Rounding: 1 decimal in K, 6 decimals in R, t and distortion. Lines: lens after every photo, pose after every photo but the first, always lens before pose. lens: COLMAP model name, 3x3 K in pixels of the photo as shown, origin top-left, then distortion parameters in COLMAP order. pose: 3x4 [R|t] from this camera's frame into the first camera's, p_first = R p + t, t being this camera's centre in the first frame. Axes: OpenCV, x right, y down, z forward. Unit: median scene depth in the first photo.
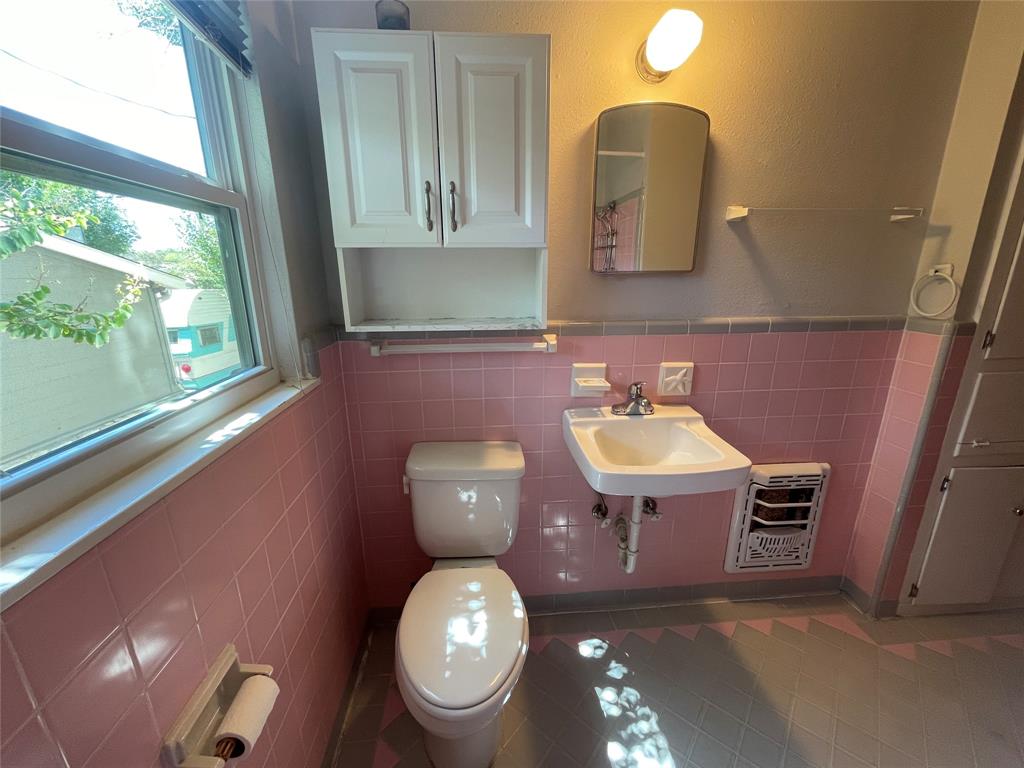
lens RADIAL K [[412.9, 0, 505.3], [0, 412.9, 386.3], [0, 0, 1]] dist [-0.000470, -0.000155]
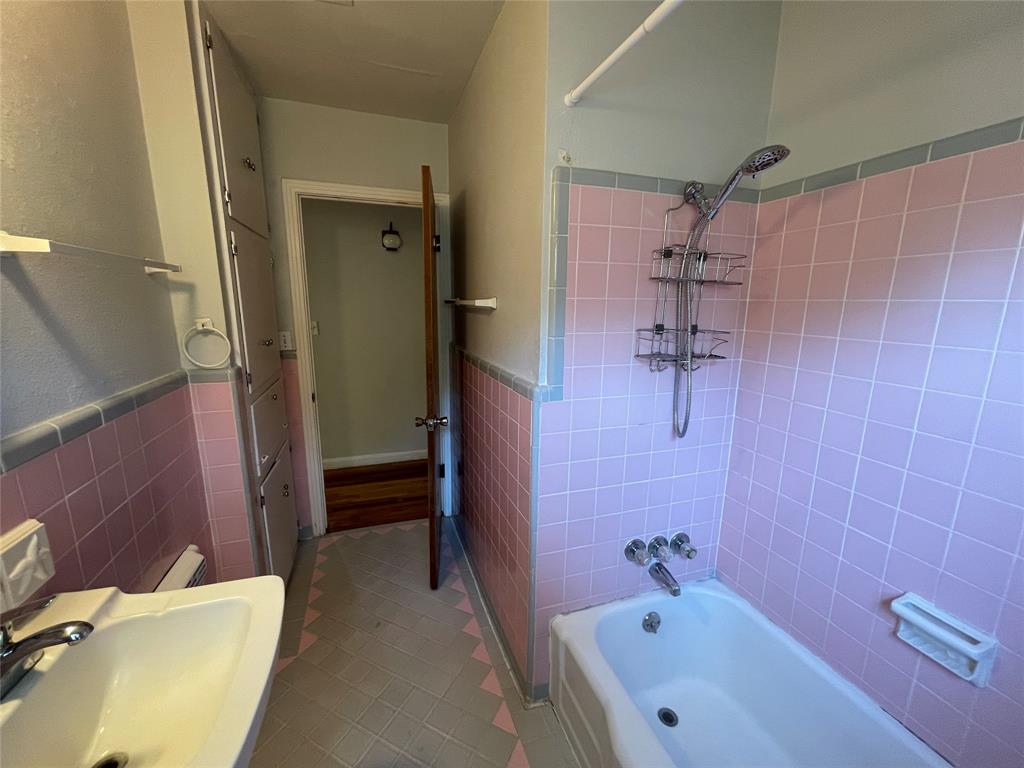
lens RADIAL K [[412.9, 0, 508.3], [0, 412.9, 386.0], [0, 0, 1]] dist [-0.000470, -0.000155]
pose [[-0.261119, -0.189755, 0.946472, -0.164535], [0.244737, 0.935439, 0.255063, -0.206690], [-0.933767, 0.298238, -0.197821, 0.515724]]
